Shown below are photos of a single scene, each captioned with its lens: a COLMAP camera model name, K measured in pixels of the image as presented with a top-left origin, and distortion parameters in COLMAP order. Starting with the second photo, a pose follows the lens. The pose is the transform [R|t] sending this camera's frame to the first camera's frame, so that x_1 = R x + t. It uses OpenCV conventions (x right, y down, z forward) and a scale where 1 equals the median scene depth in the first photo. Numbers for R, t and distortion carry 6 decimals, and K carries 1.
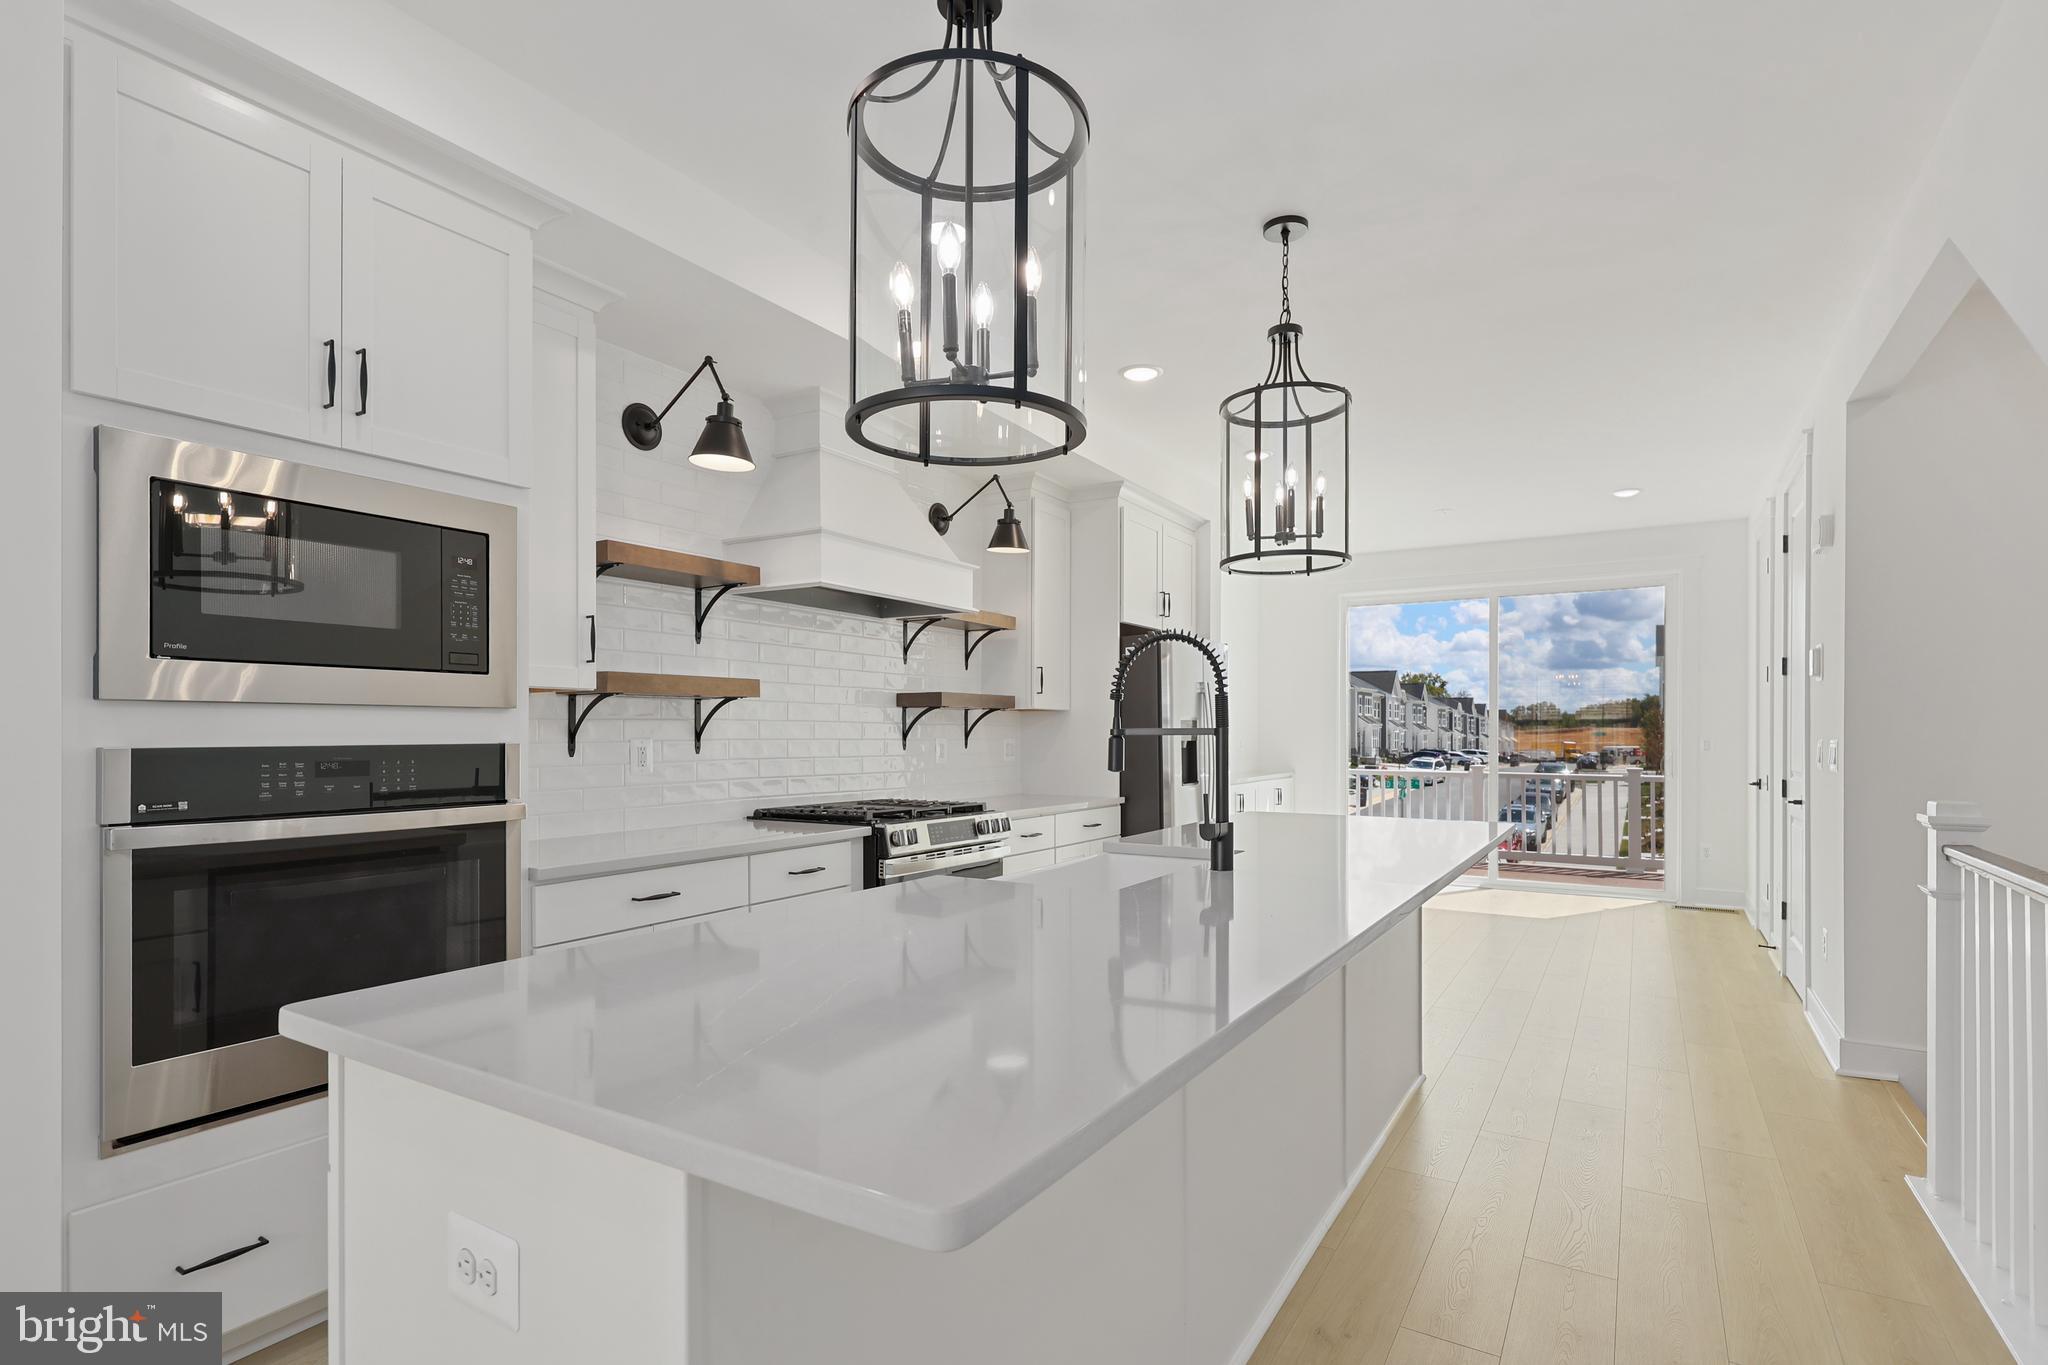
lens RADIAL K [[987.9, 0, 1010.9], [0, 987.9, 694.6], [0, 0, 1]] dist [0.029374, 0.000370]
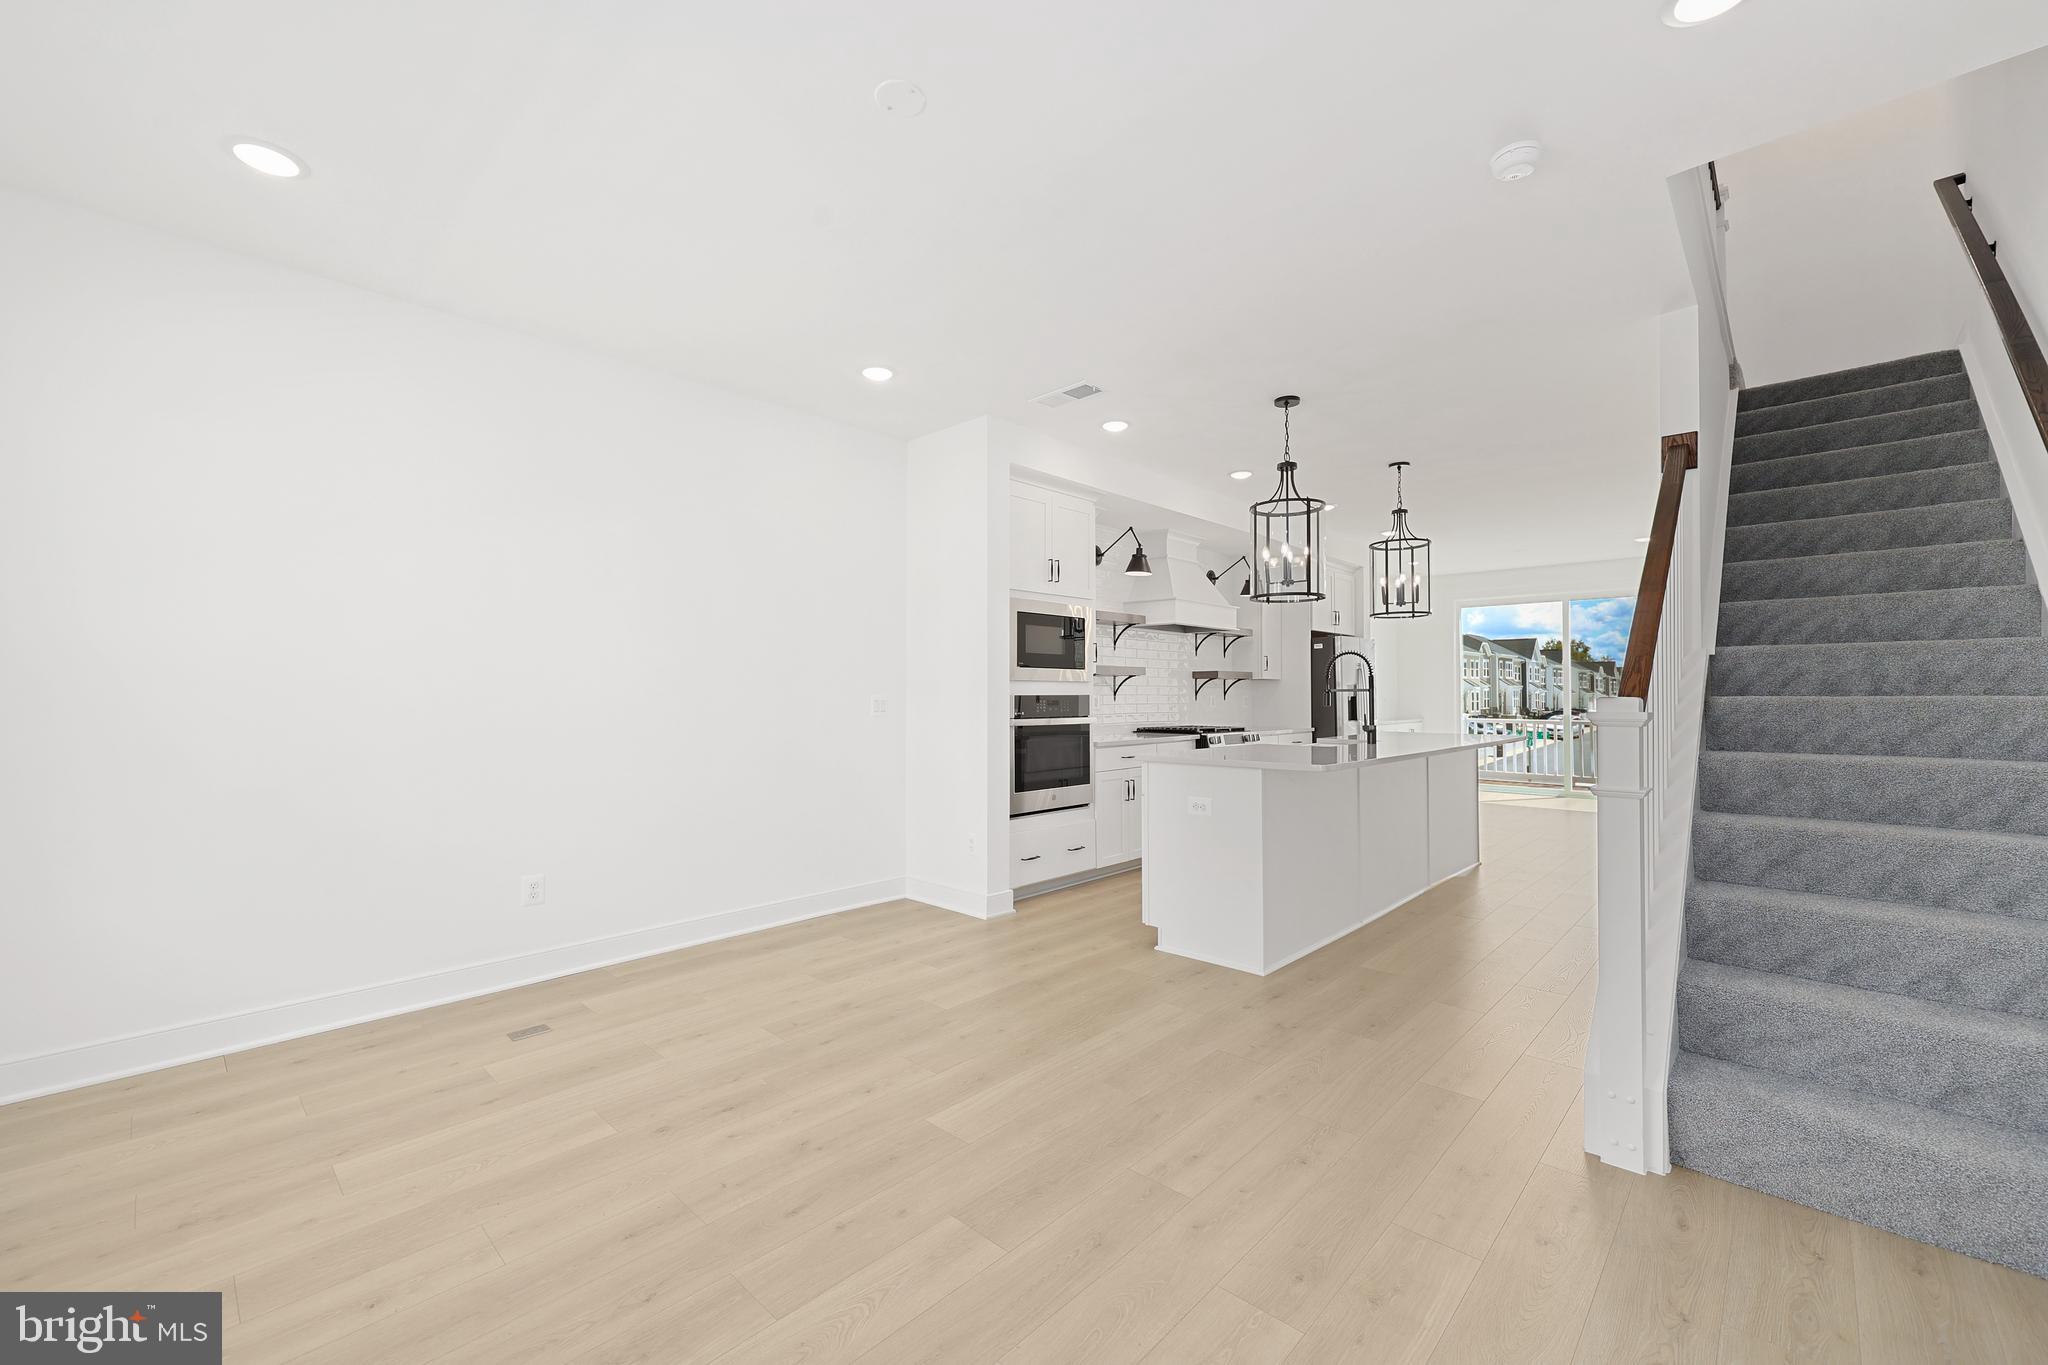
lens RADIAL K [[830.6, 0, 1010.1], [0, 830.6, 672.8], [0, 0, 1]] dist [-0.004845, 0.000365]
pose [[0.980119, -0.007987, -0.198251, -0.150522], [0.010218, 0.999895, 0.010235, -0.020478], [0.198149, -0.012057, 0.980098, -0.700071]]
